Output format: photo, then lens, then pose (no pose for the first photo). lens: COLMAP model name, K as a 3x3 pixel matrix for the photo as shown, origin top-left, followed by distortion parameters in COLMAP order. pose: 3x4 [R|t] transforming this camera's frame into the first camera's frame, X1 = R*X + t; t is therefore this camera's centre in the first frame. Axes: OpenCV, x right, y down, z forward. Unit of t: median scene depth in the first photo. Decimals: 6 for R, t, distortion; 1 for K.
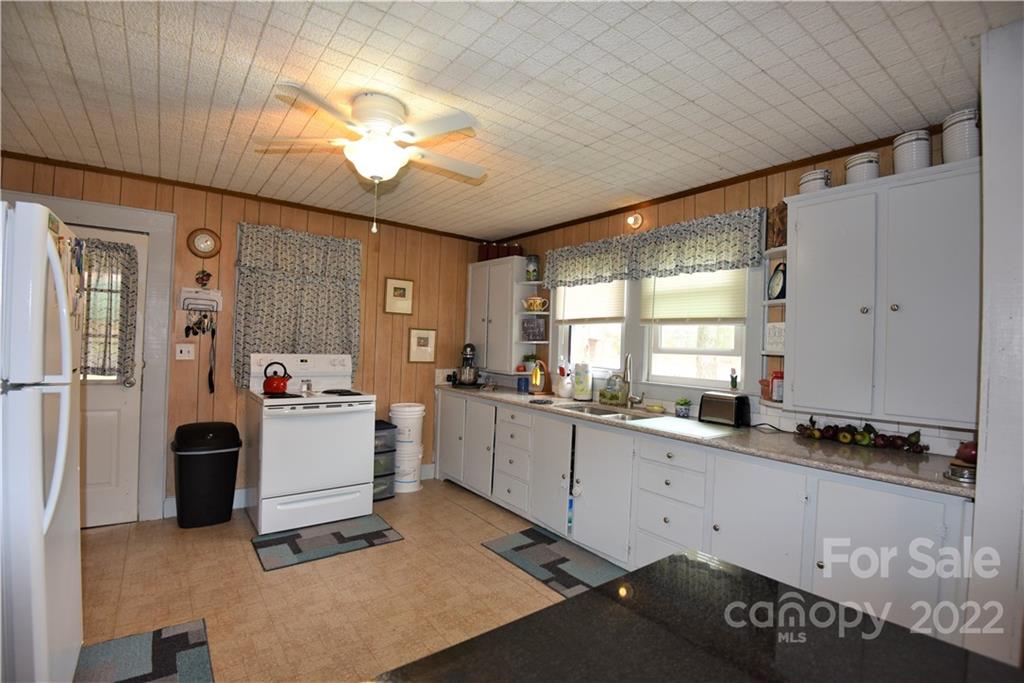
lens RADIAL K [[477.7, 0, 512.0], [0, 477.7, 341.5], [0, 0, 1]] dist [0.002219, -0.025342]
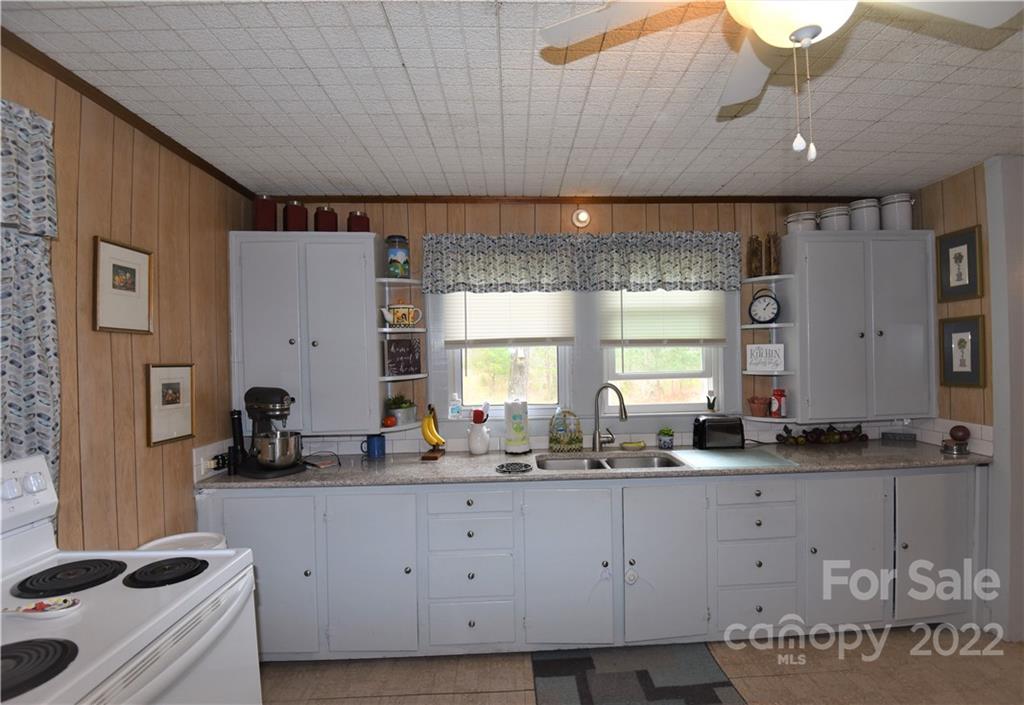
lens RADIAL K [[522.0, 0, 541.6], [0, 522.0, 354.1], [0, 0, 1]] dist [-0.002344, -0.000537]
pose [[0.545839, -0.039075, 0.836979, -0.525372], [0.033695, 0.999128, 0.024671, -0.047160], [-0.837212, 0.014736, 0.546679, 0.580058]]
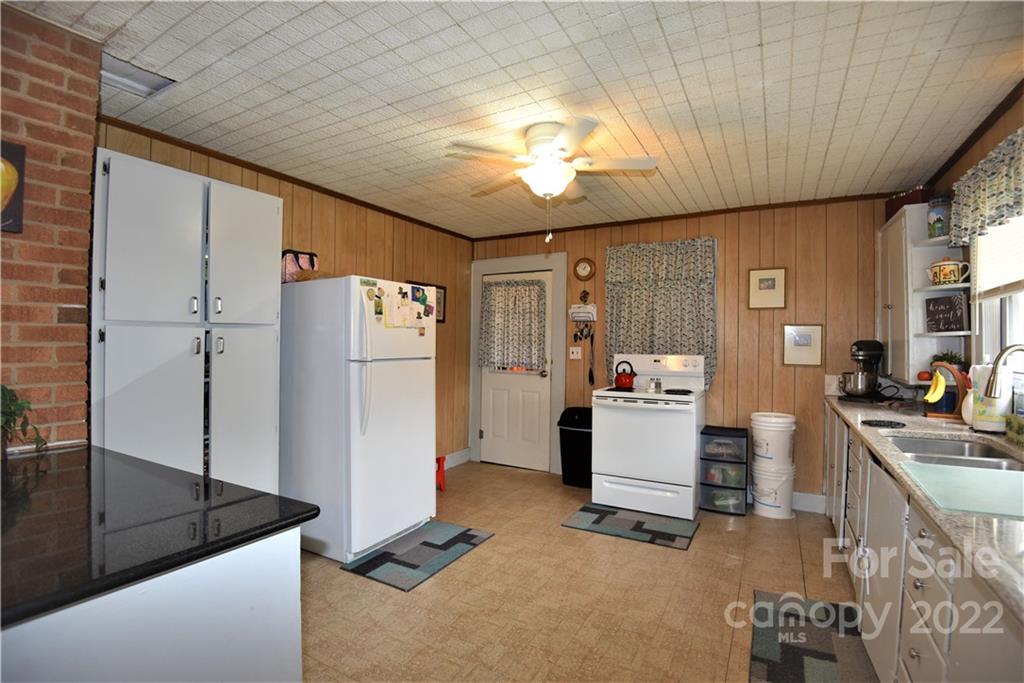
lens RADIAL K [[477.7, 0, 512.0], [0, 477.7, 341.5], [0, 0, 1]] dist [0.002219, -0.025342]
pose [[0.411891, -0.034047, -0.910597, 0.453148], [0.011923, 0.999418, -0.031975, 0.029814], [0.911155, 0.002313, 0.412057, 0.280511]]
